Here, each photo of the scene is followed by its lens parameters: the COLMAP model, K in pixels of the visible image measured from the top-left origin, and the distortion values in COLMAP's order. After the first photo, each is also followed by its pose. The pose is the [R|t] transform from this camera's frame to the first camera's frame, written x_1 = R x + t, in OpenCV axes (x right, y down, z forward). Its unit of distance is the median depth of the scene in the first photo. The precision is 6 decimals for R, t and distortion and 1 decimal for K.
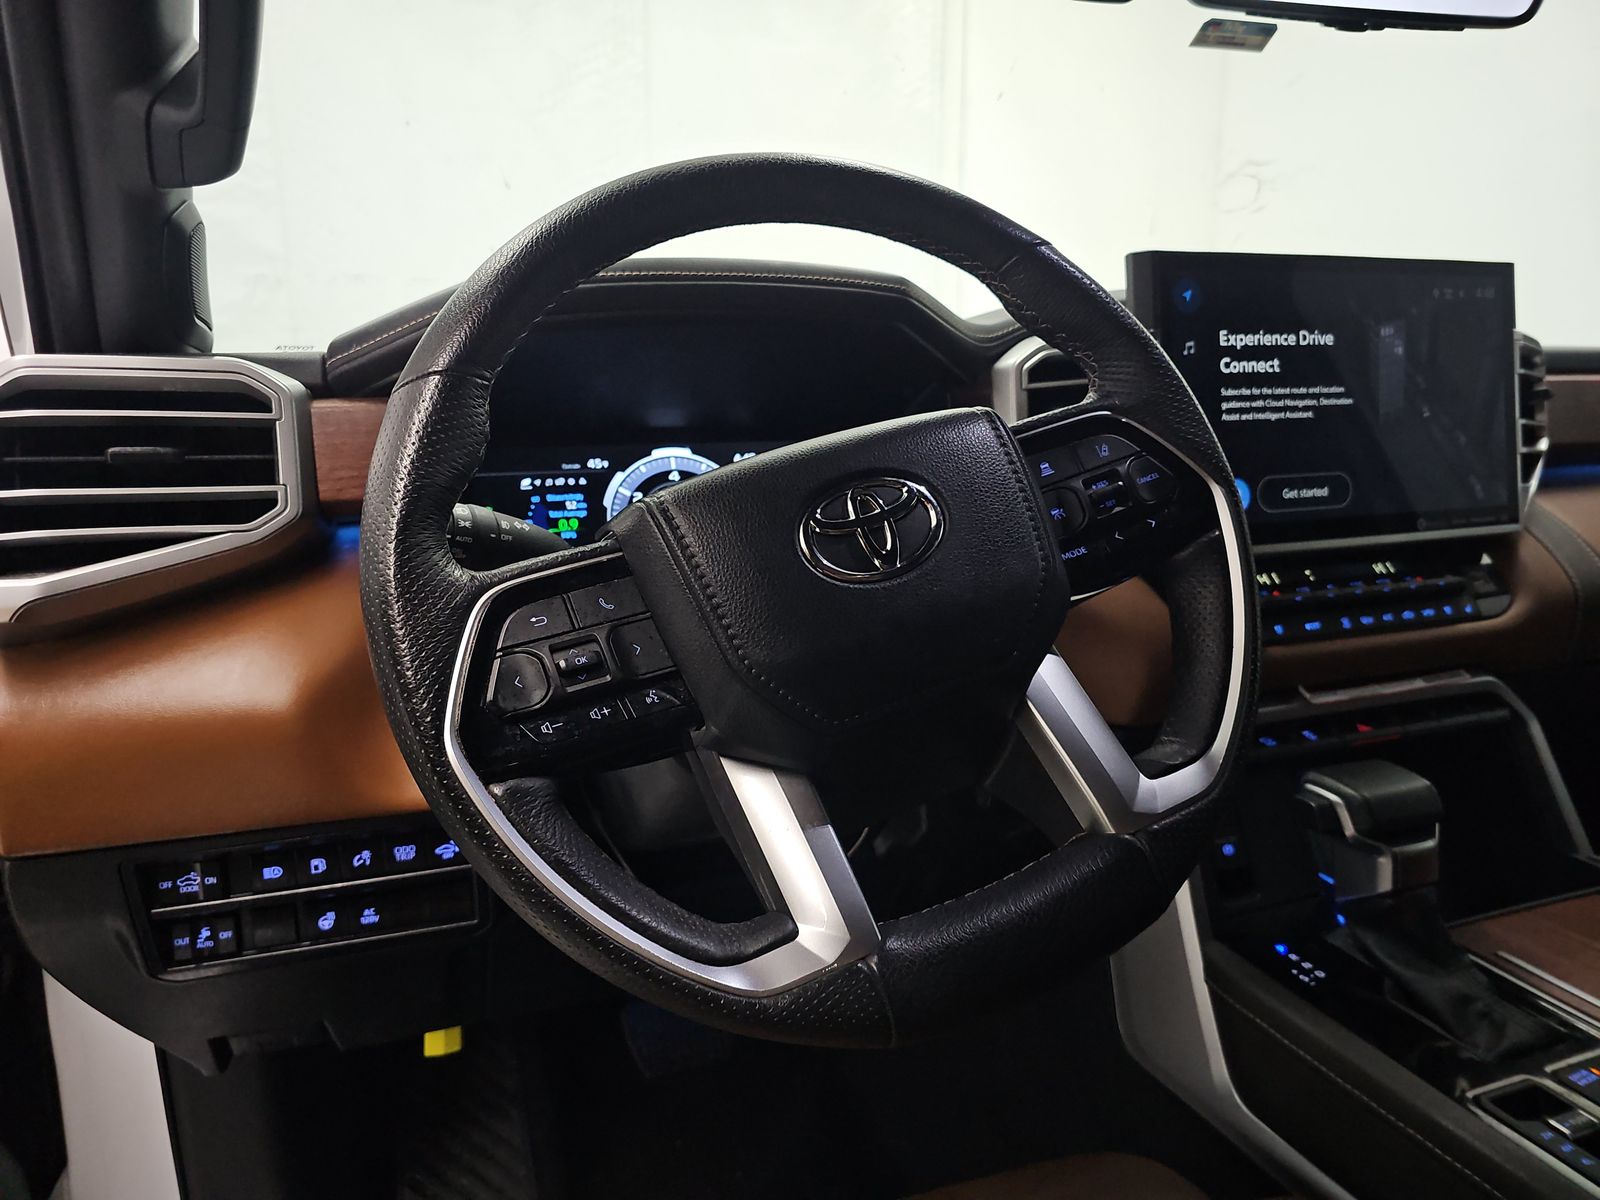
lens RADIAL K [[1064.7, 0, 781.7], [0, 1064.7, 603.5], [0, 0, 1]] dist [0.056573, -0.051921]
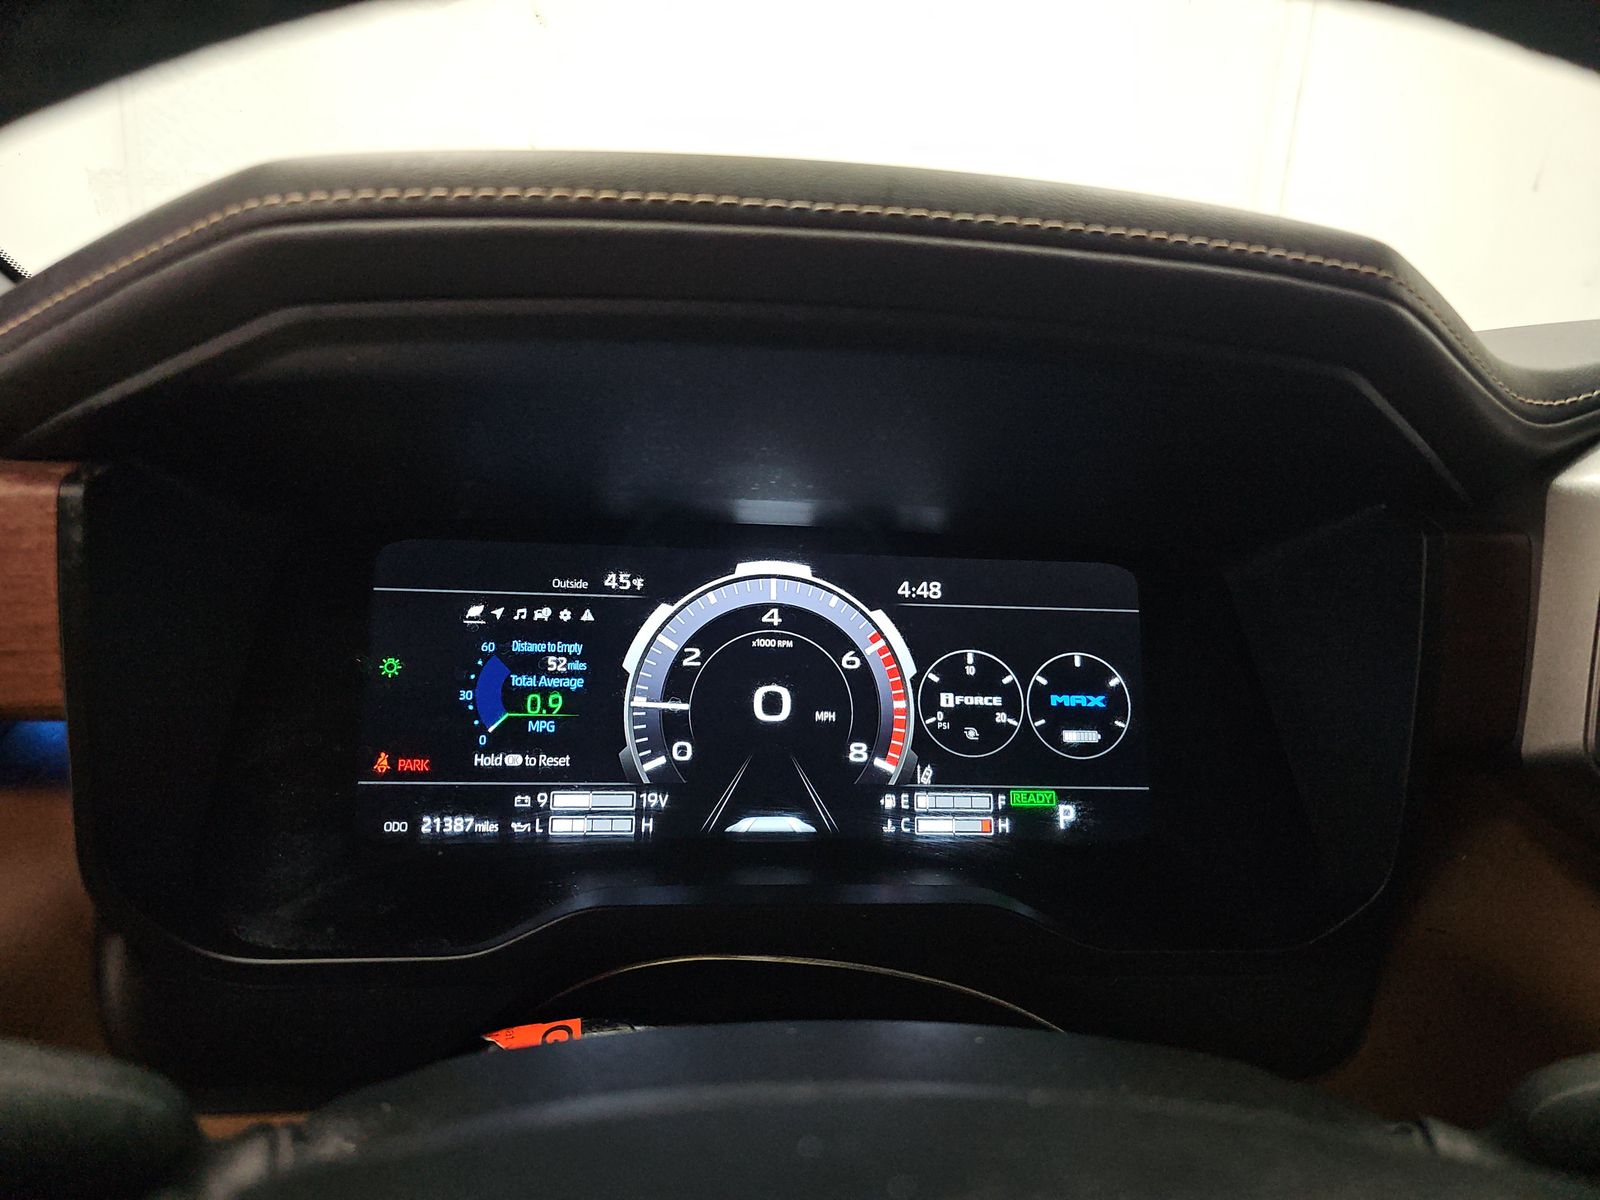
lens RADIAL K [[1064.7, 0, 793.8], [0, 1064.7, 602.3], [0, 0, 1]] dist [0.056573, -0.051921]
pose [[0.969166, 0.121593, -0.214318, 0.016034], [-0.110619, 0.991894, 0.062522, -0.164746], [0.220183, -0.036886, 0.974761, 0.532591]]
